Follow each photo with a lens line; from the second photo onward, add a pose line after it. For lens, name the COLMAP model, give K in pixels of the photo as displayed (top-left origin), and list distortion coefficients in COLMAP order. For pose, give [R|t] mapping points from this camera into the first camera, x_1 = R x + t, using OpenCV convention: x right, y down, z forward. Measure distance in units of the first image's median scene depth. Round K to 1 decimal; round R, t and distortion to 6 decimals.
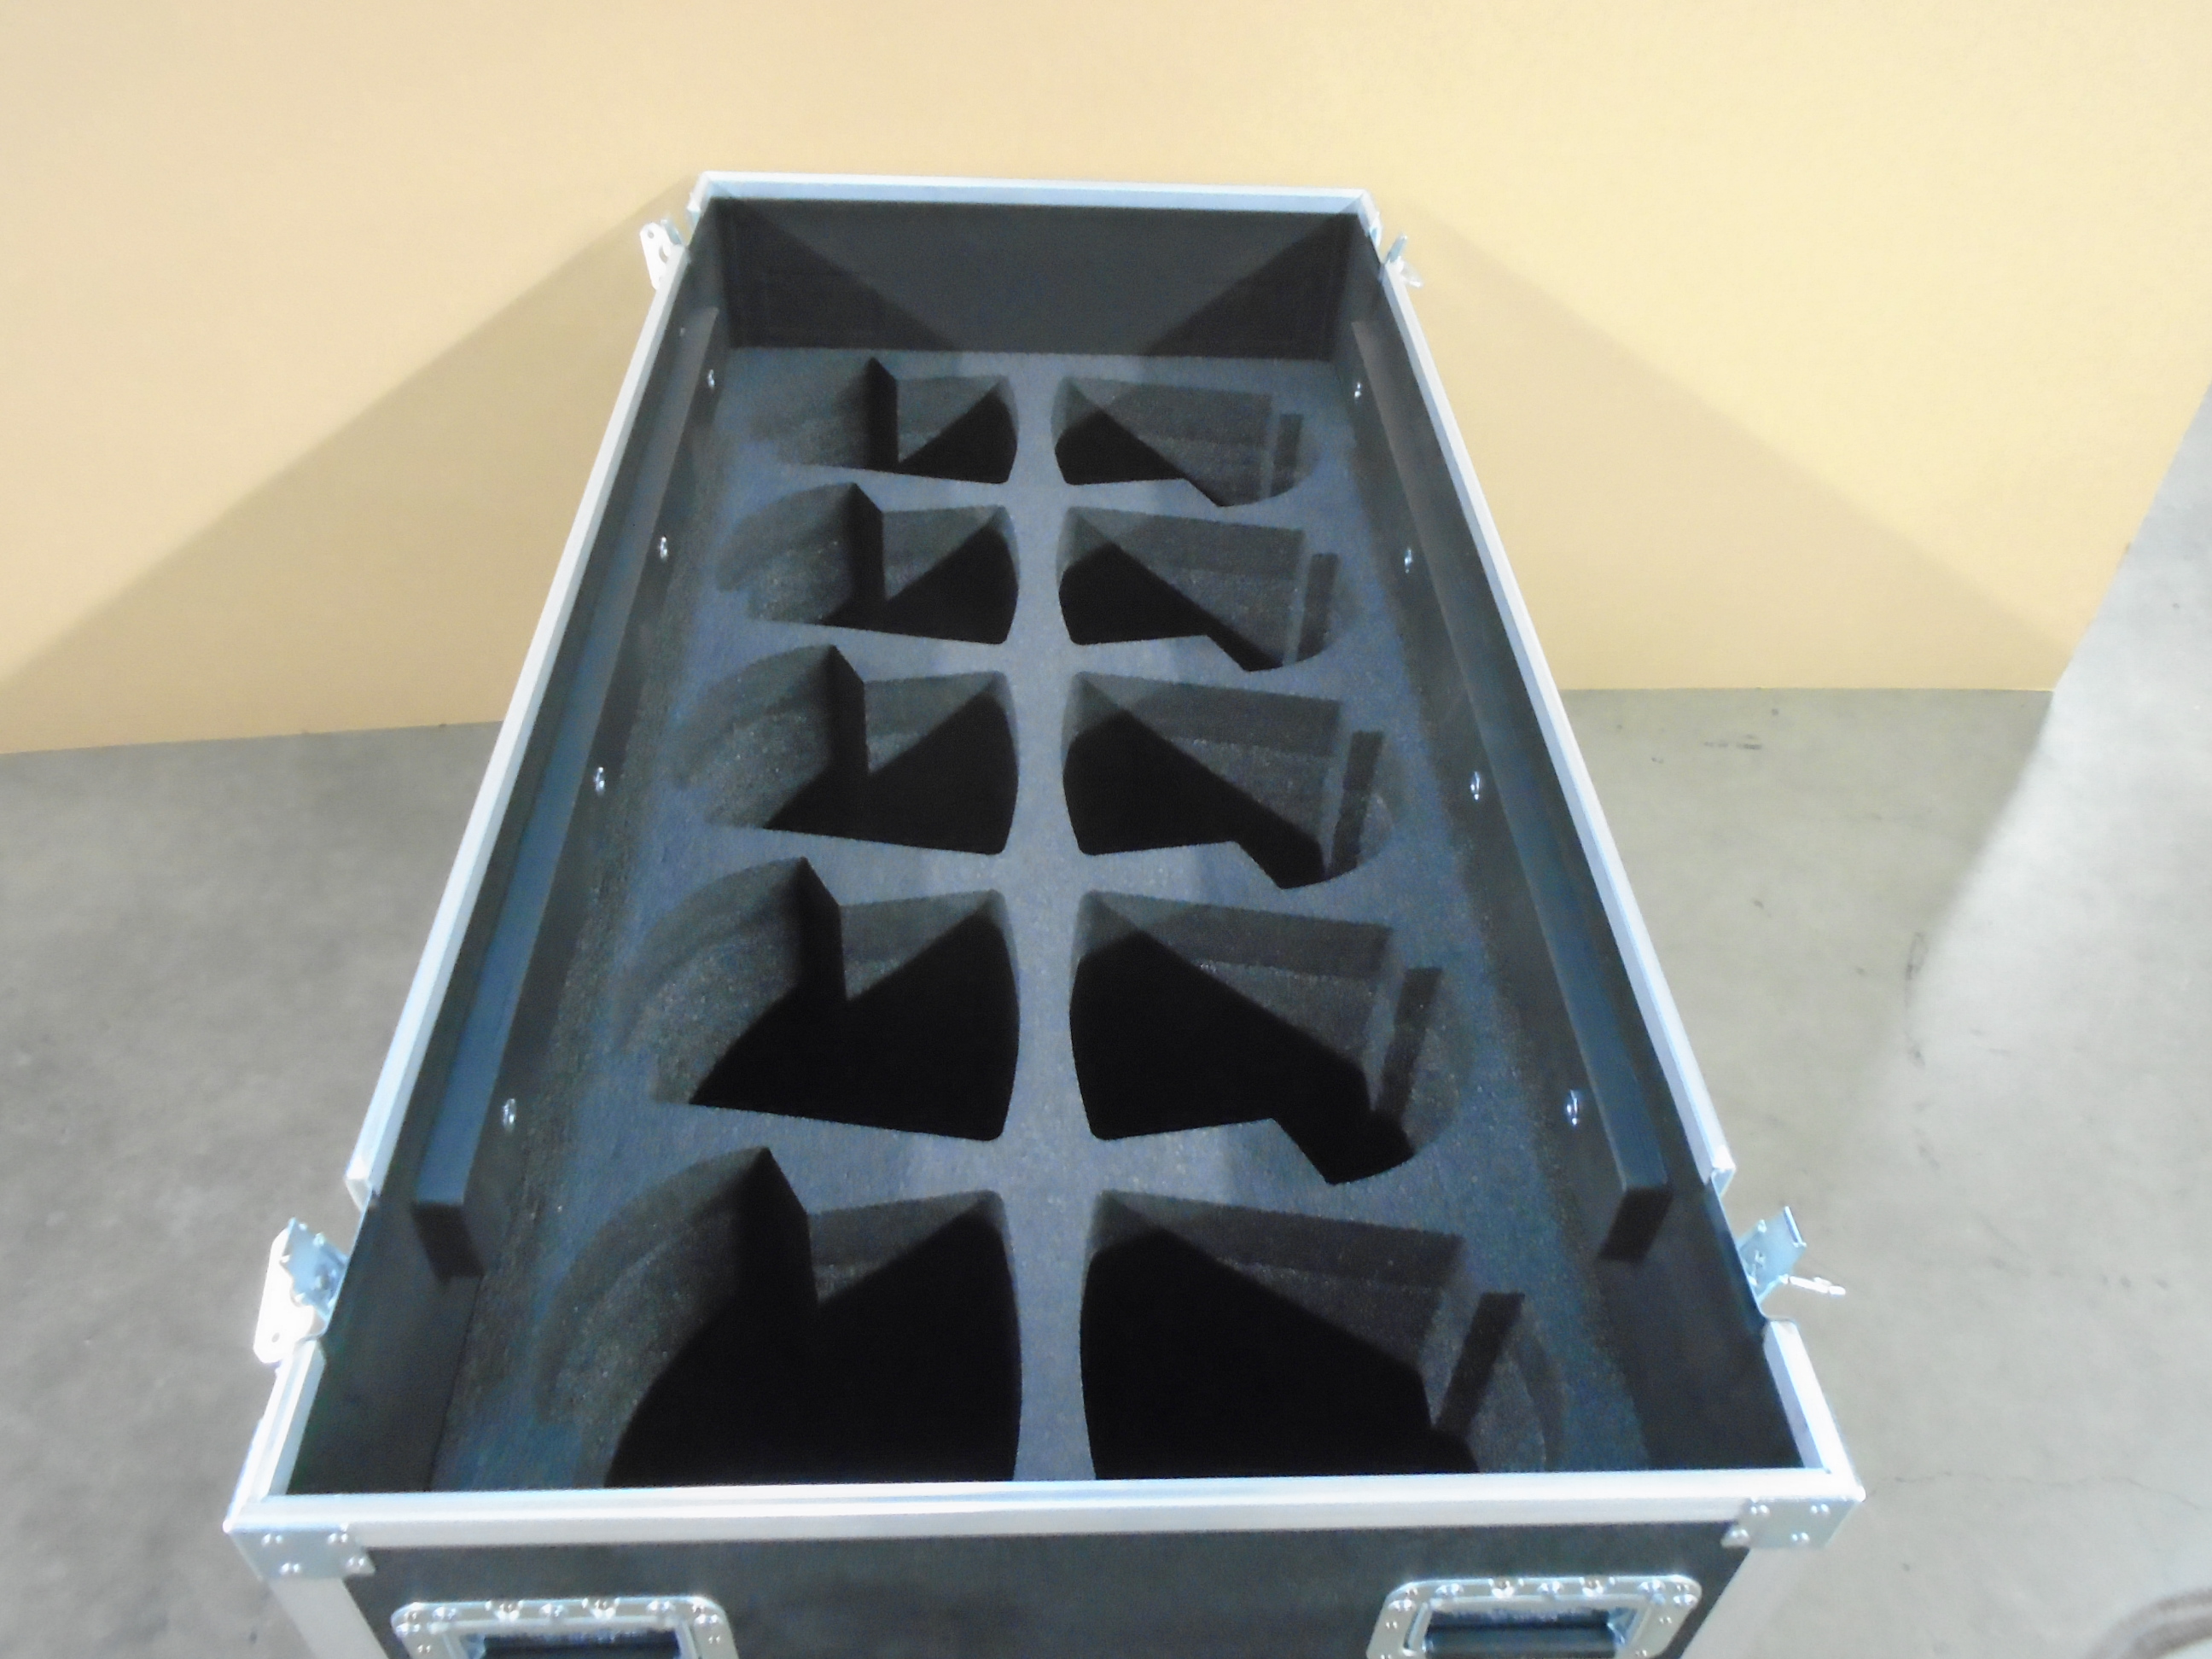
lens RADIAL K [[1706.0, 0, 1108.4], [0, 1706.0, 825.5], [0, 0, 1]] dist [-0.005988, 0.001390]
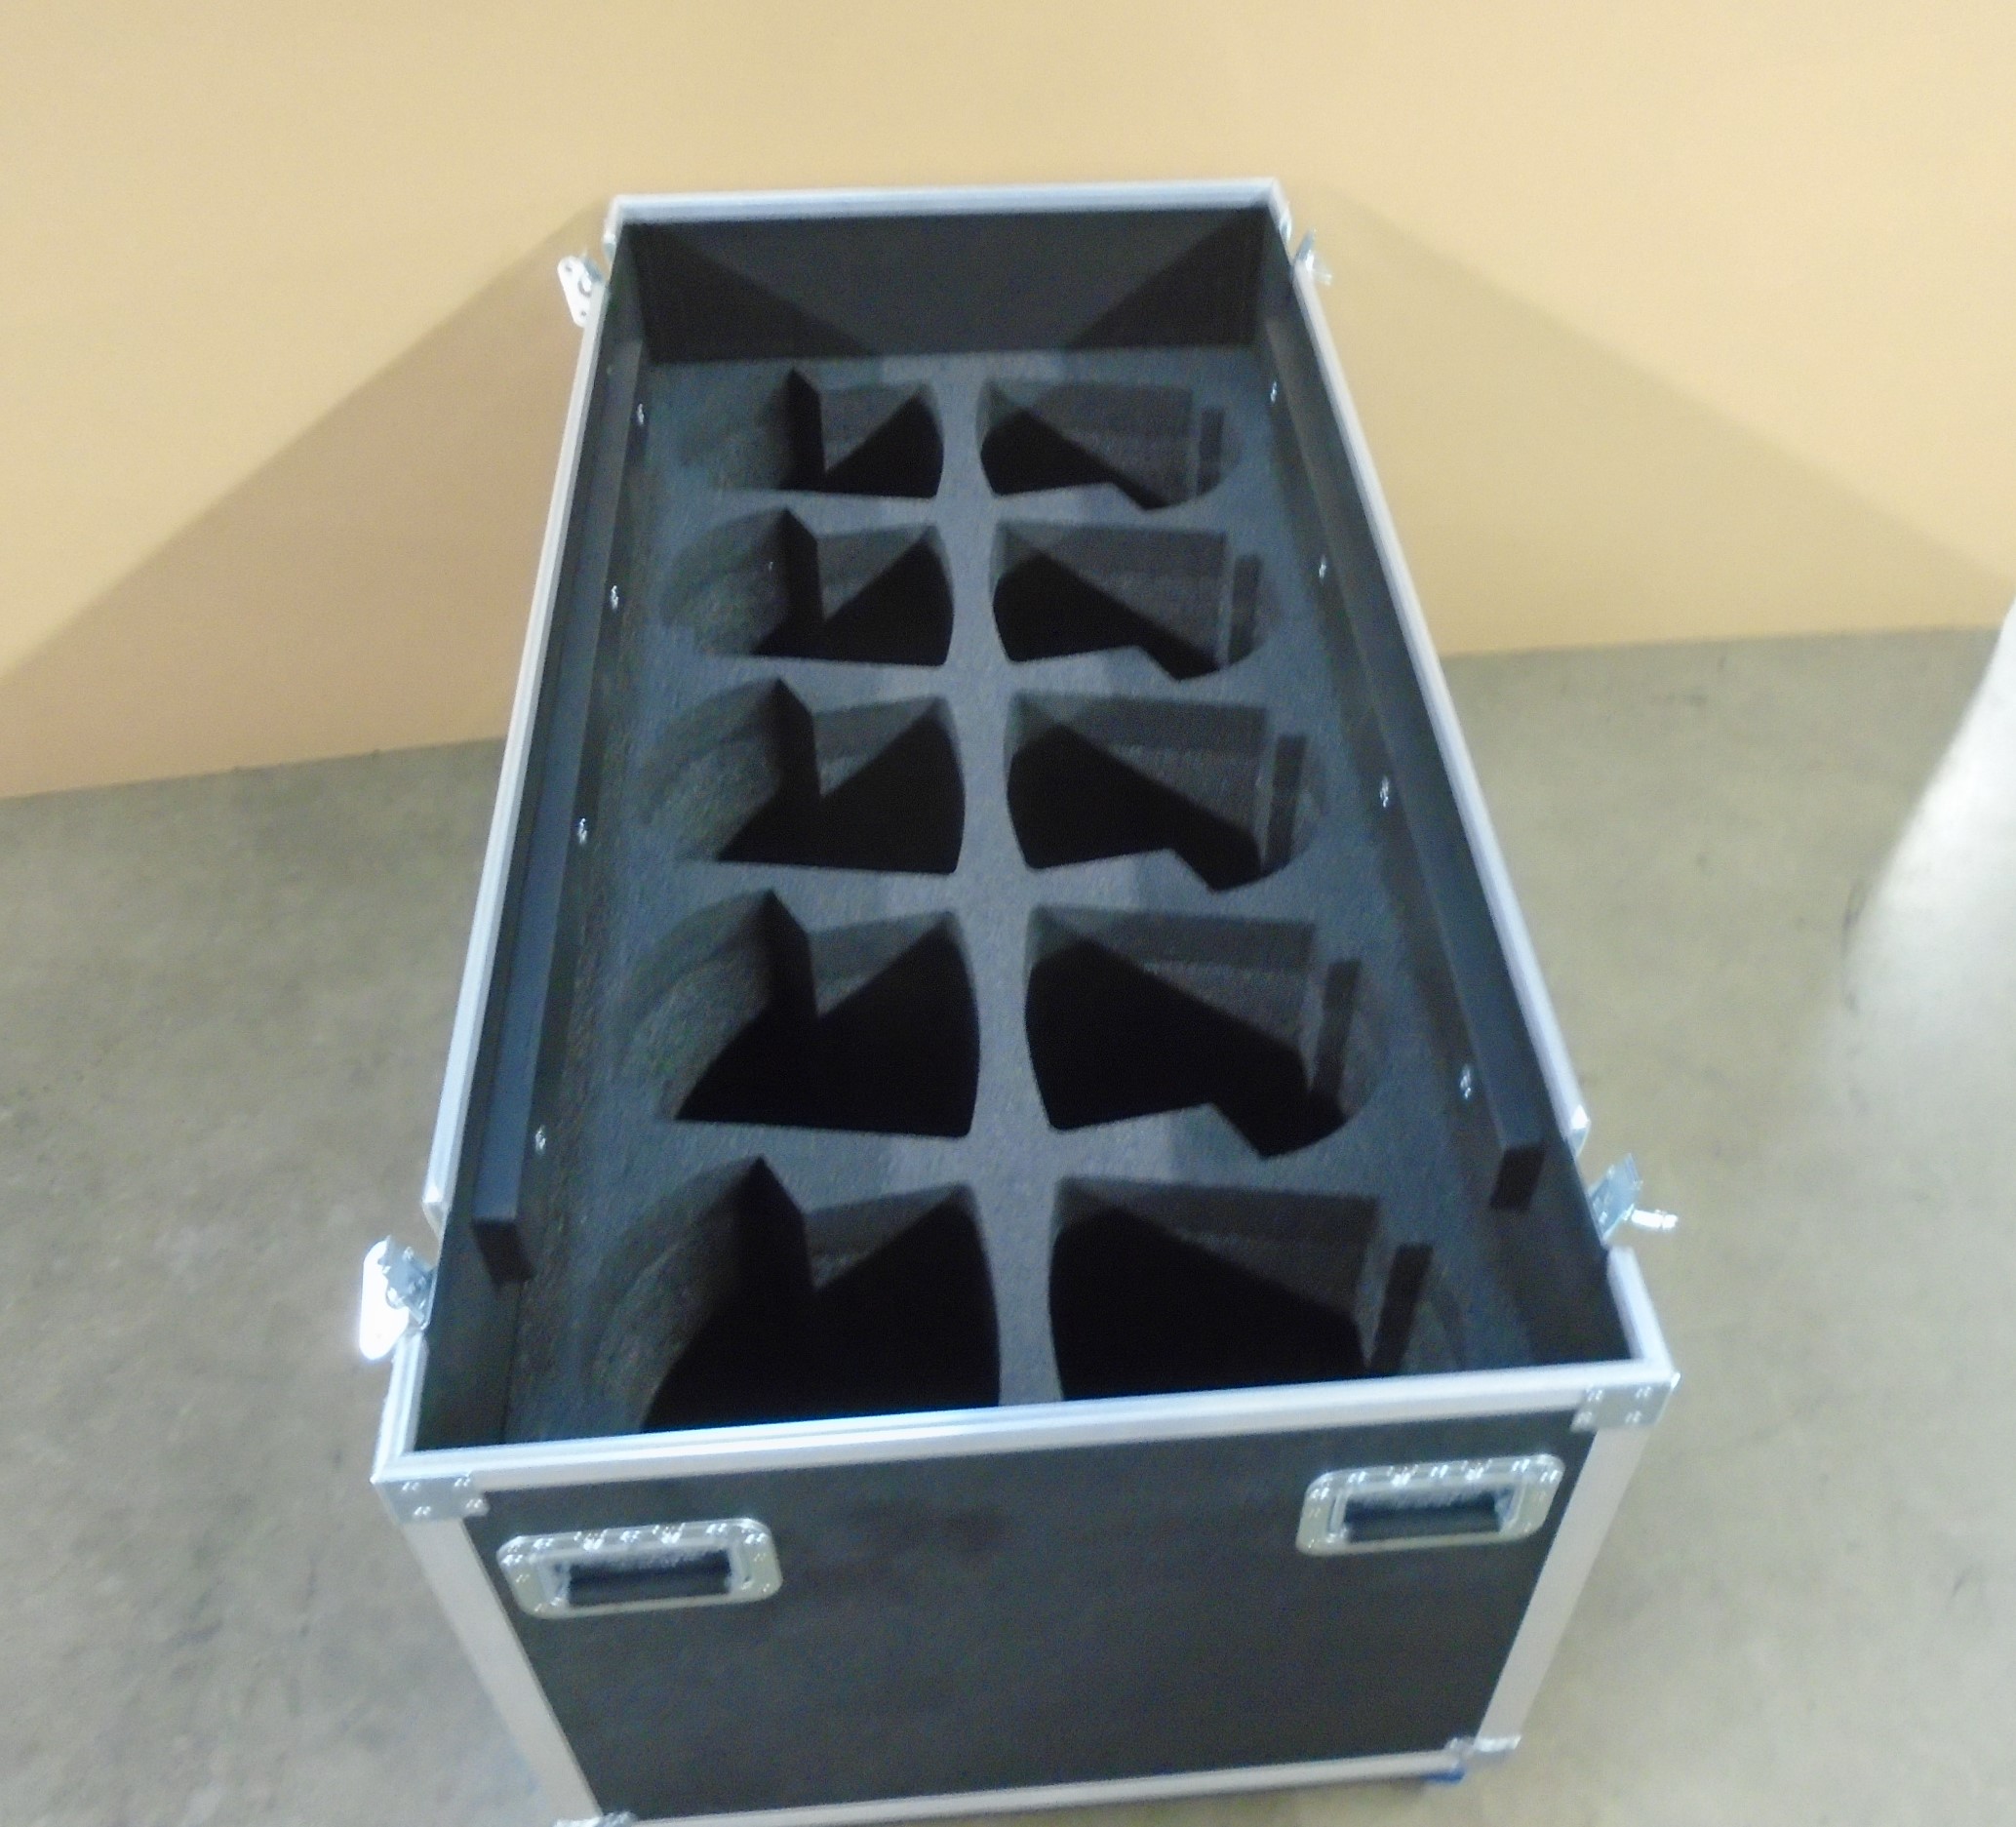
lens RADIAL K [[1951.2, 0, 1107.4], [0, 1951.2, 876.2], [0, 0, 1]] dist [-0.007676, 0.006713]
pose [[0.998301, -0.055116, 0.018902, 0.010321], [0.053992, 0.996995, 0.055555, -0.042662], [-0.021907, -0.054440, 0.998277, -0.219444]]
